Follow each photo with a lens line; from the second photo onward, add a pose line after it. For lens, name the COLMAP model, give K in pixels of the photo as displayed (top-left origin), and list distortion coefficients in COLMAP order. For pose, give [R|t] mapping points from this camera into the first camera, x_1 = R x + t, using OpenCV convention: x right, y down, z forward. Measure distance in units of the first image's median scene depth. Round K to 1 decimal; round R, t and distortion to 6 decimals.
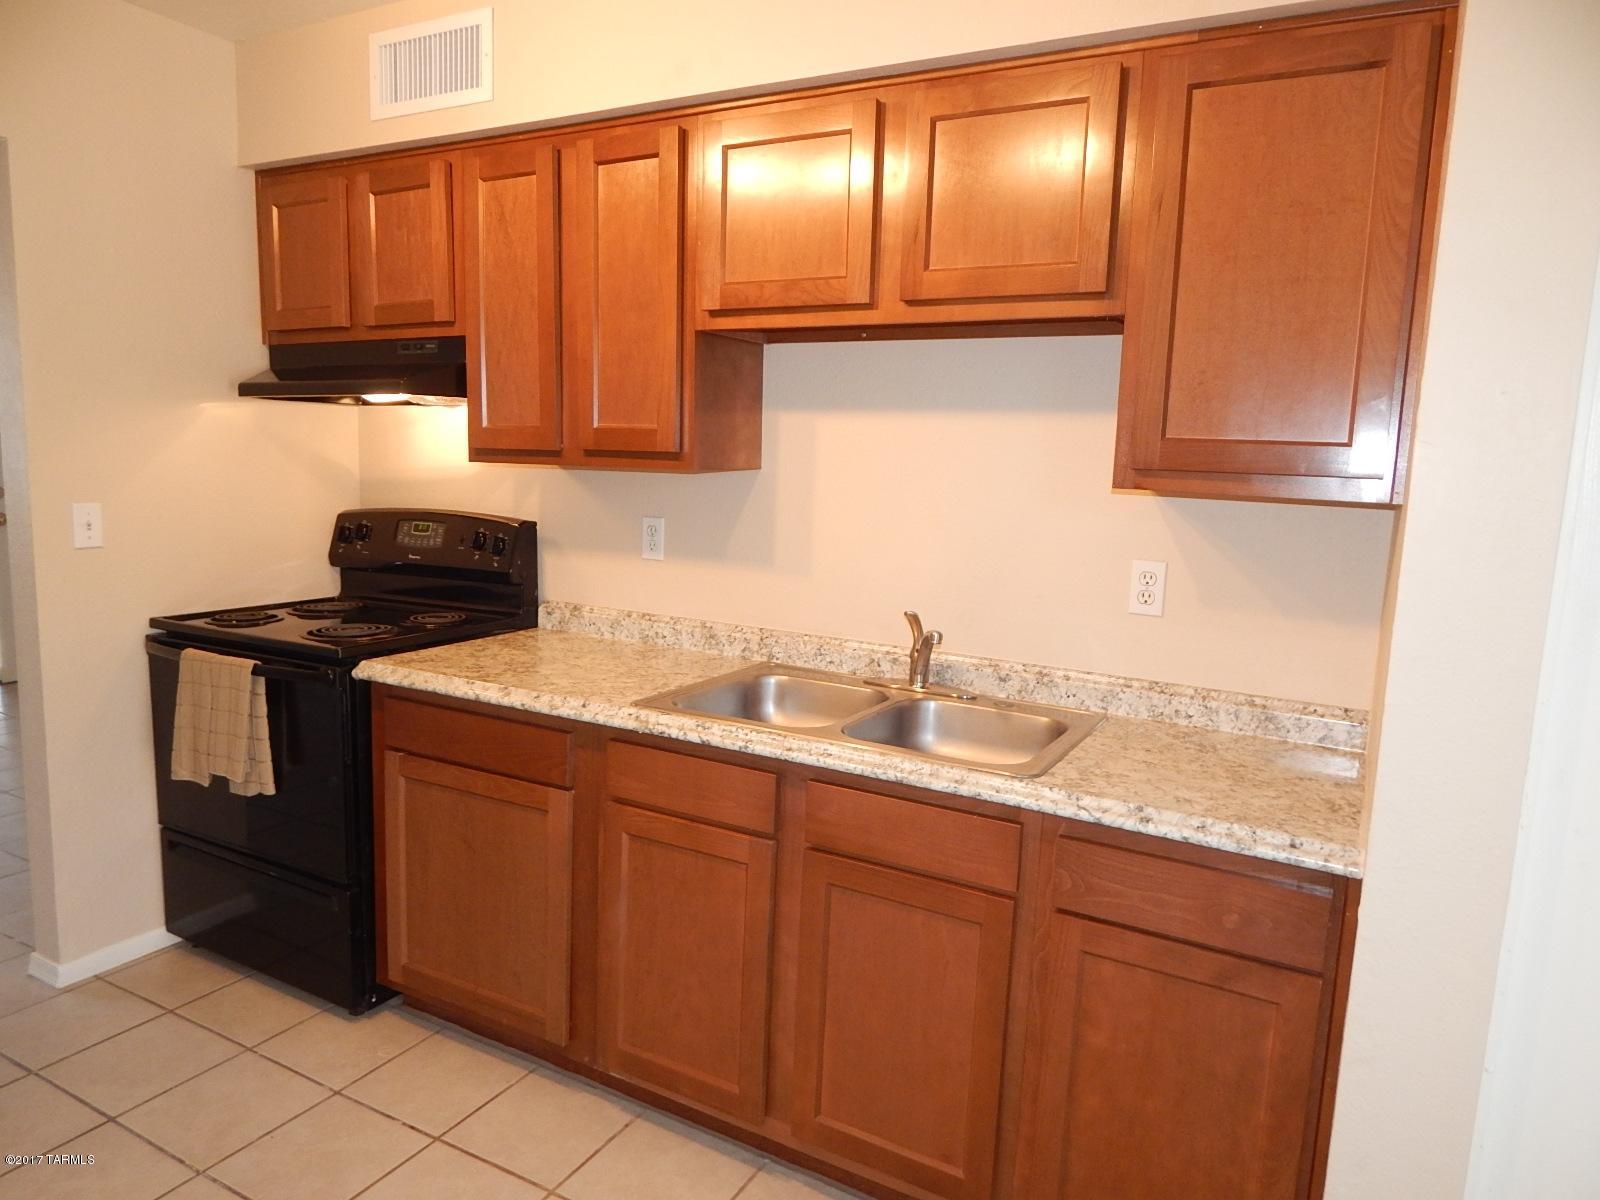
lens RADIAL K [[1048.8, 0, 794.3], [0, 1048.8, 580.2], [0, 0, 1]] dist [0.003896, -0.007093]
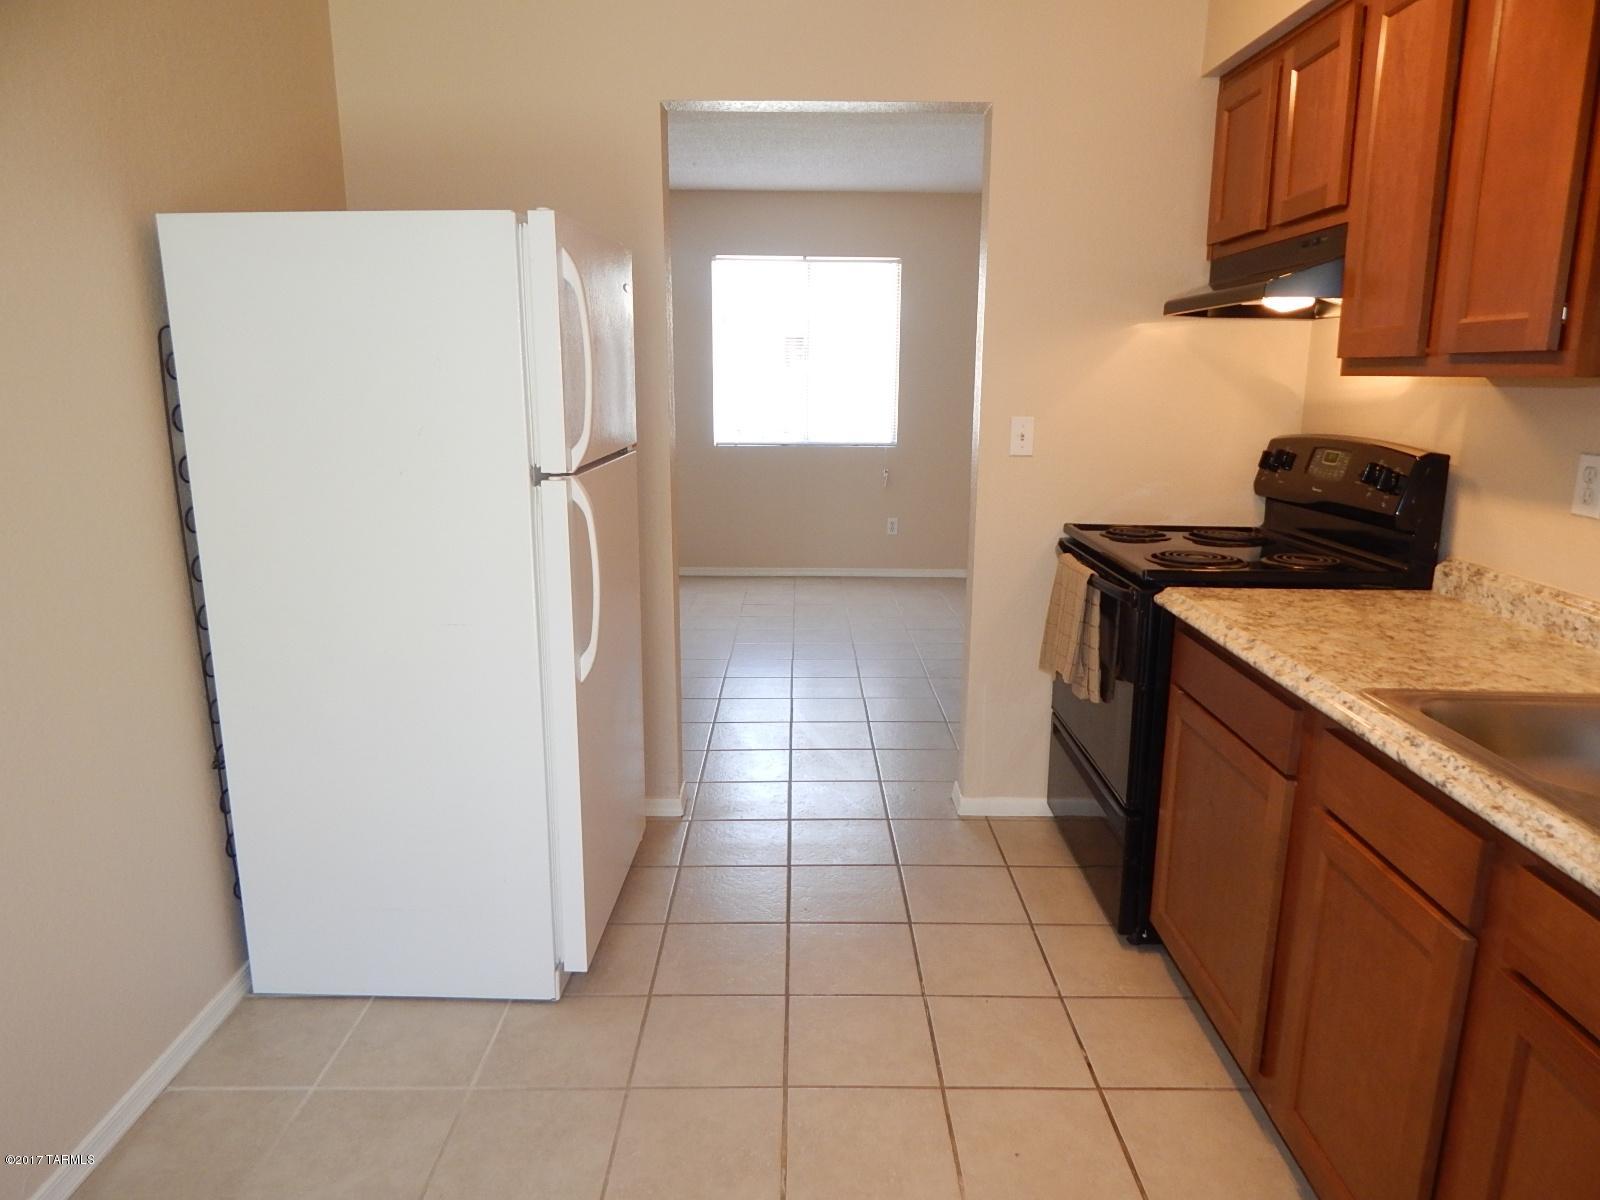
lens RADIAL K [[1048.8, 0, 794.3], [0, 1048.8, 580.2], [0, 0, 1]] dist [0.003896, -0.007093]
pose [[0.494186, 0.153435, -0.855709, 0.203943], [-0.108303, 0.987500, 0.114520, -0.000906], [0.862584, 0.036082, 0.504626, 0.204420]]
